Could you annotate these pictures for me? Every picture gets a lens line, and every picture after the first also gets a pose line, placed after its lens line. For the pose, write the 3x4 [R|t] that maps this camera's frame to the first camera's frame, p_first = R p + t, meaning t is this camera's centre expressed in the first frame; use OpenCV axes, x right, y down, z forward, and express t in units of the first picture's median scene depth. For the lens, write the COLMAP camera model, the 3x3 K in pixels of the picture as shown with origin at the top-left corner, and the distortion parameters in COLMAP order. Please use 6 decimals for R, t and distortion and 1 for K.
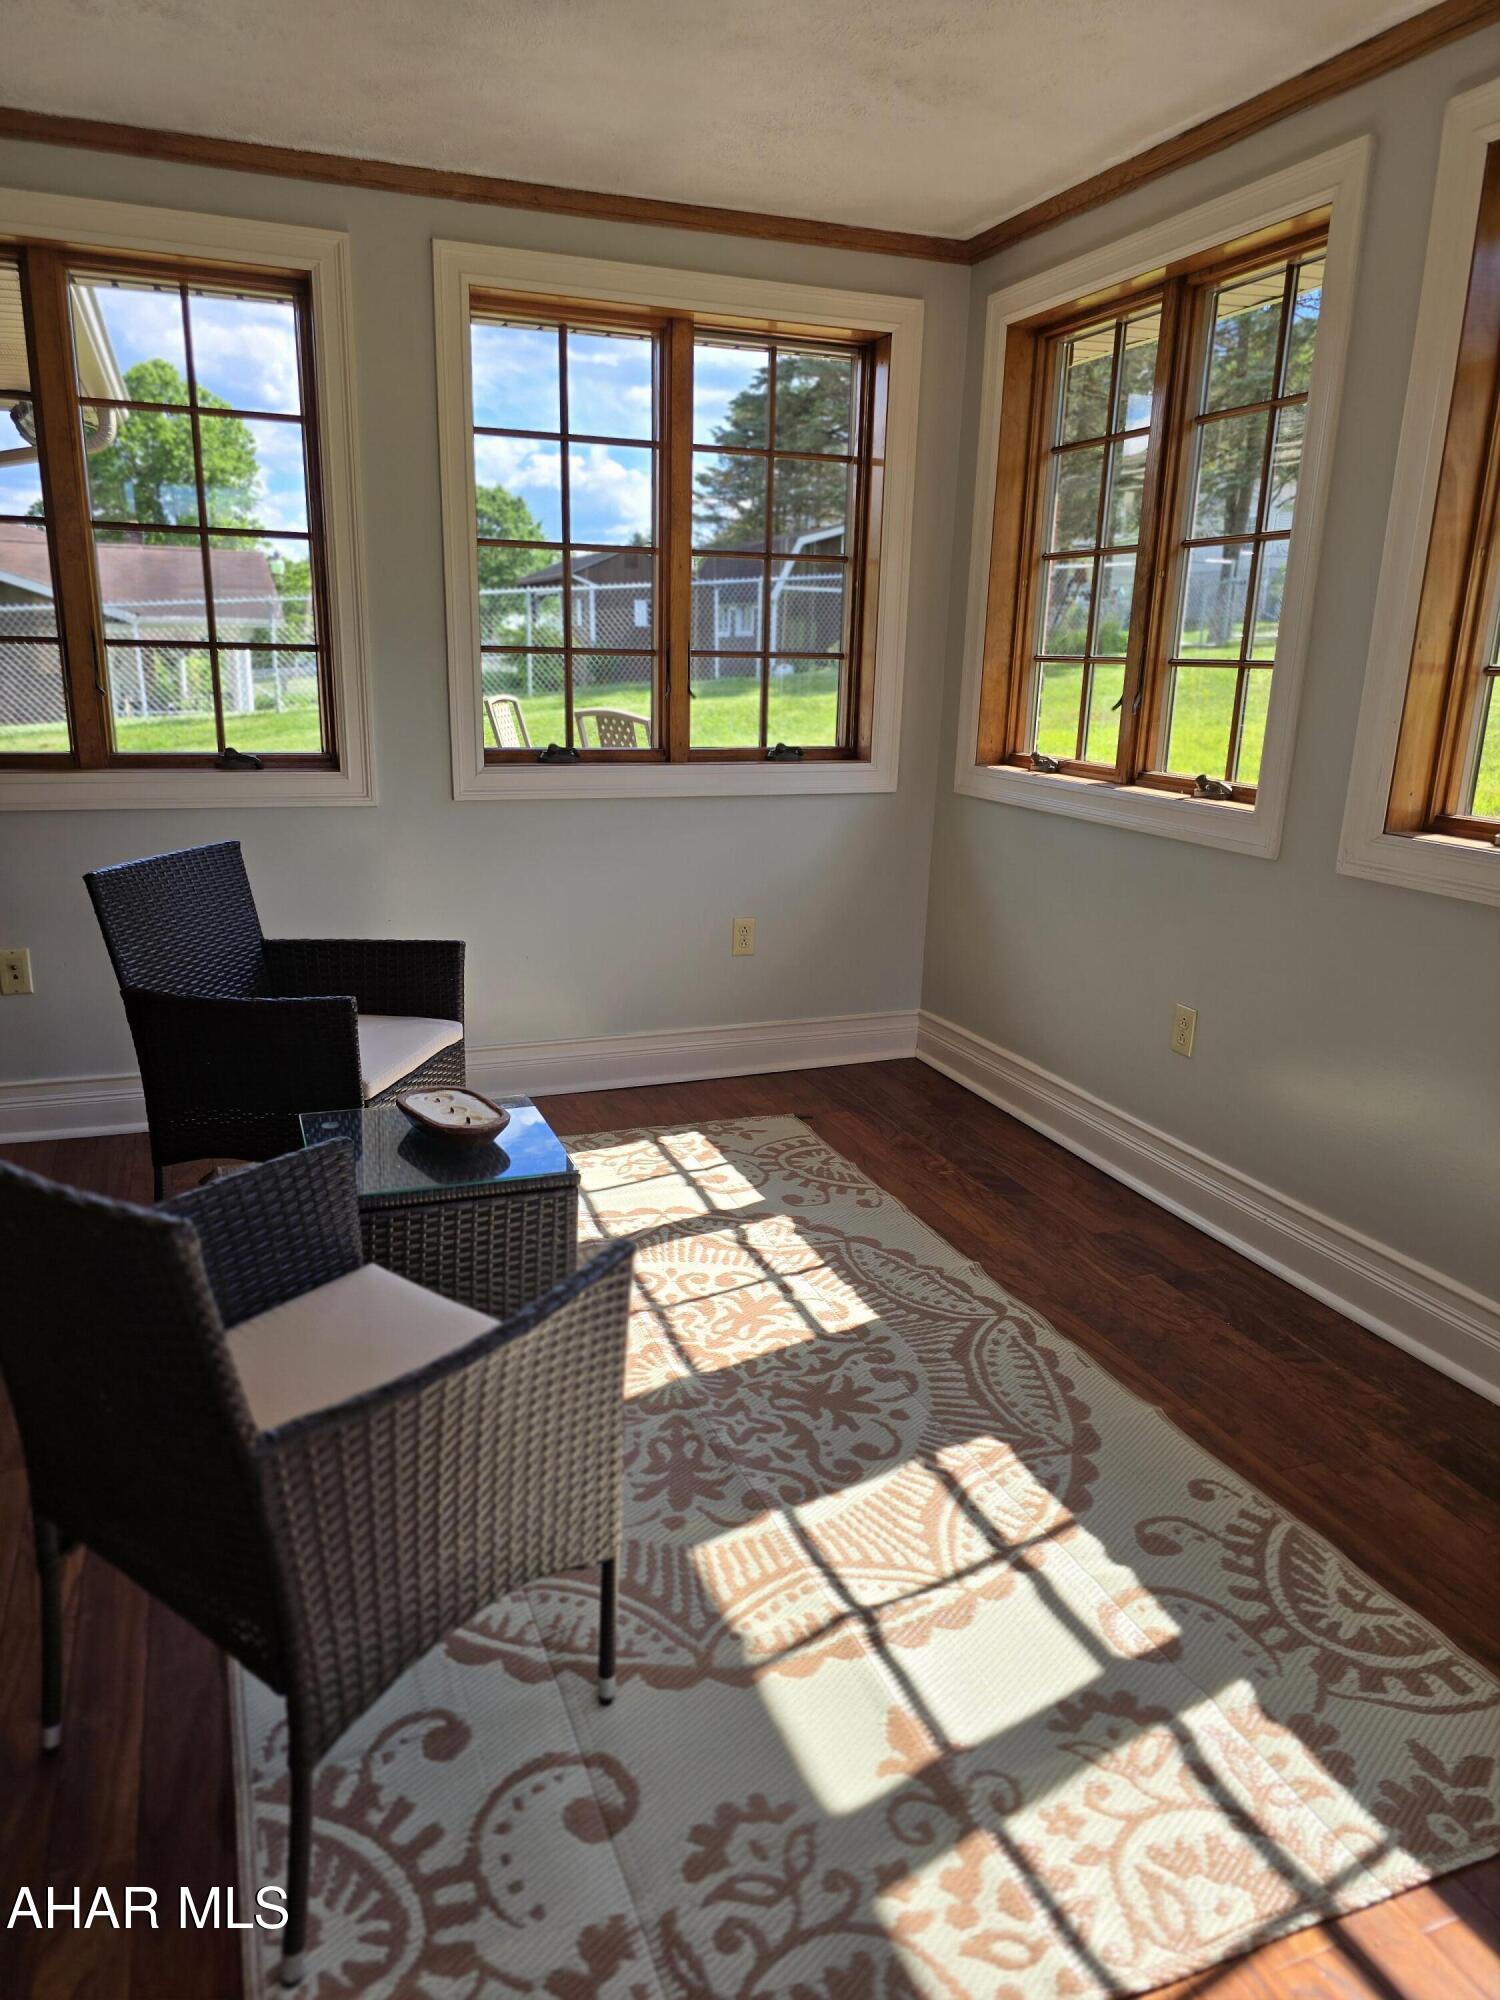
lens RADIAL K [[1355.8, 0, 741.0], [0, 1355.8, 1019.5], [0, 0, 1]] dist [0.024391, -0.025560]
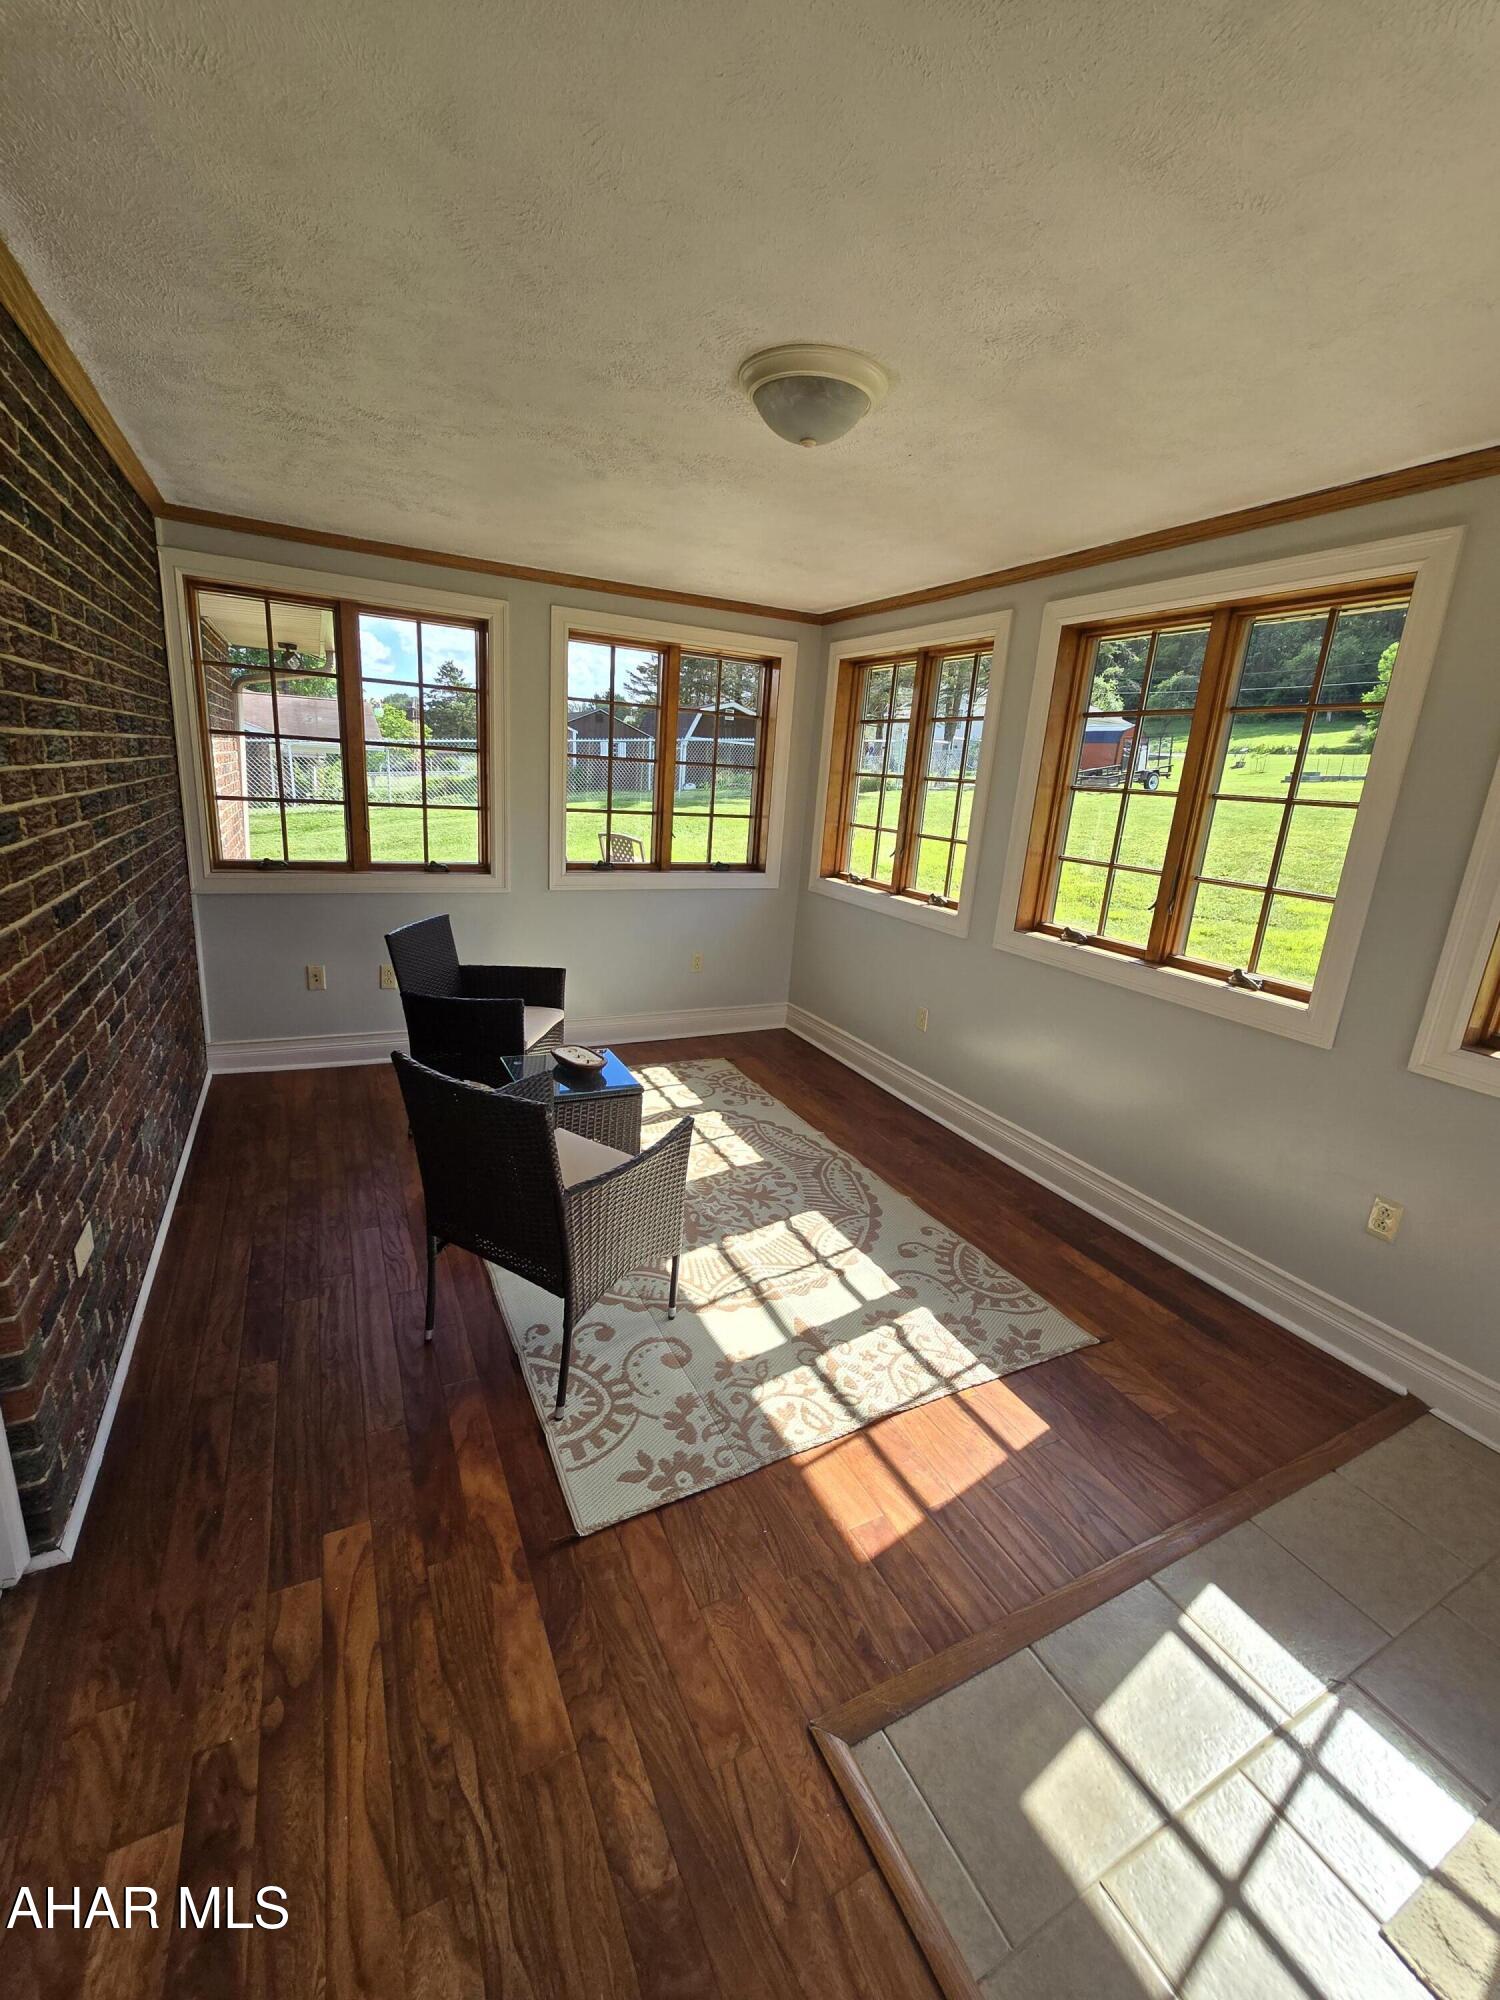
lens RADIAL K [[827.2, 0, 747.5], [0, 827.2, 987.2], [0, 0, 1]] dist [-0.003332, 0.000177]
pose [[0.994069, 0.018509, 0.107162, -0.075835], [-0.017311, 0.999777, -0.012095, -0.022212], [-0.107362, 0.010169, 0.994168, -0.227101]]
